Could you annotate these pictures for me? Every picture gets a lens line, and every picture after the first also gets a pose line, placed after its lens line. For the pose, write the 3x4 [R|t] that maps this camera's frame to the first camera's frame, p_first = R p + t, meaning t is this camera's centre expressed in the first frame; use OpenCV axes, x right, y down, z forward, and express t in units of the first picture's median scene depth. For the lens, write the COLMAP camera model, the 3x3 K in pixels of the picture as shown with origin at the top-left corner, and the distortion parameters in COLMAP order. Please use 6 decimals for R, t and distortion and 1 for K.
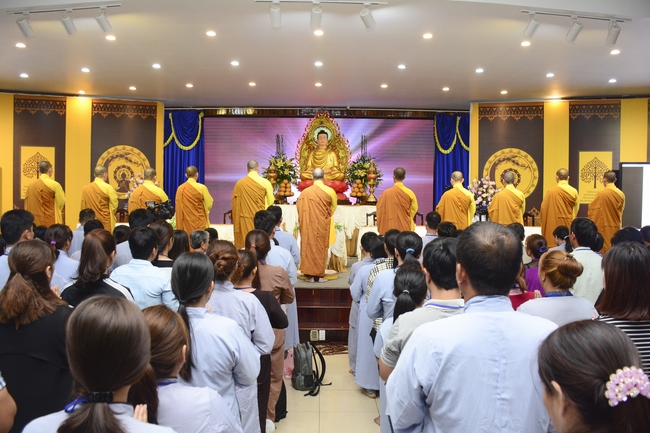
lens RADIAL K [[523.9, 0, 322.9], [0, 523.9, 217.1], [0, 0, 1]] dist [-0.075416, 0.051125]
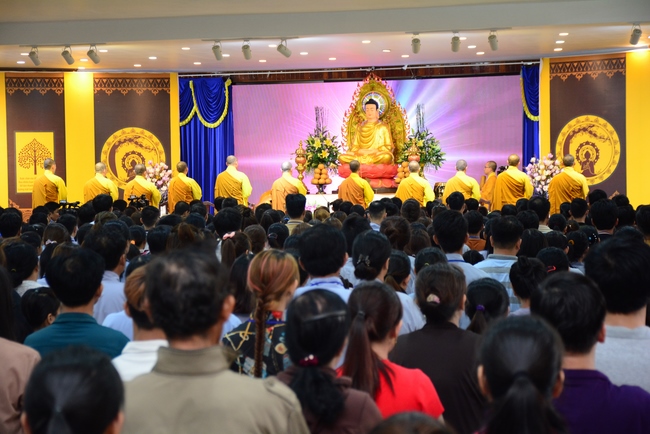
lens RADIAL K [[1682.3, 0, 326.8], [0, 1682.3, 221.5], [0, 0, 1]] dist [1.207400, 0.000000]
pose [[0.951049, -0.014728, -0.308688, 0.772933], [0.012742, 0.999883, -0.008449, 0.041810], [0.308776, 0.004102, 0.951126, -1.550235]]
